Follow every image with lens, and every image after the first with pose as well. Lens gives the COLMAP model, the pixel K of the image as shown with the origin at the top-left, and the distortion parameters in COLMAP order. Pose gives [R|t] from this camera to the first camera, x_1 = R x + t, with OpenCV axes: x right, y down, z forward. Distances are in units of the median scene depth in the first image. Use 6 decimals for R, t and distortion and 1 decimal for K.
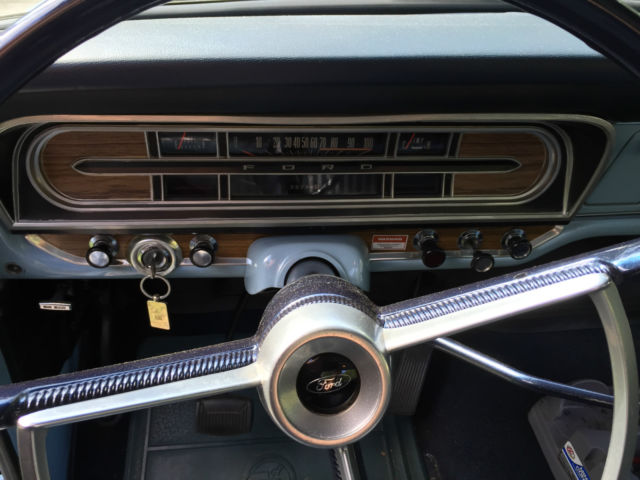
lens RADIAL K [[558.1, 0, 320.9], [0, 558.1, 227.1], [0, 0, 1]] dist [0.083845, -0.252185]
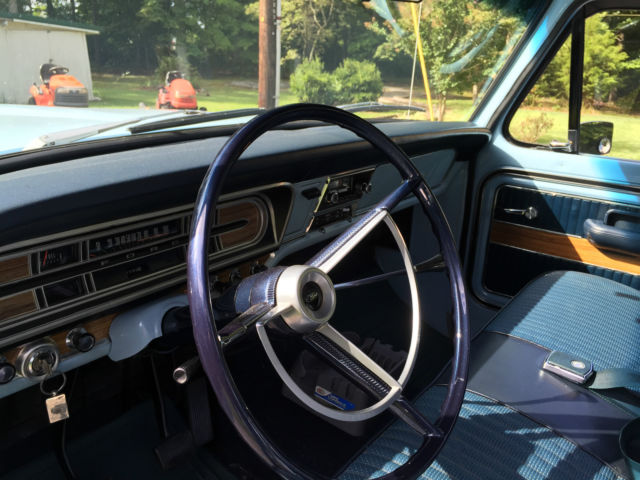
lens RADIAL K [[546.0, 0, 320.0], [0, 546.0, 240.0], [0, 0, 1]] dist [0.072118, -0.097432]
pose [[0.667926, -0.240402, 0.704331, -0.695451], [0.372707, 0.927212, -0.036967, 0.083344], [-0.644177, 0.287200, 0.708909, -0.284247]]
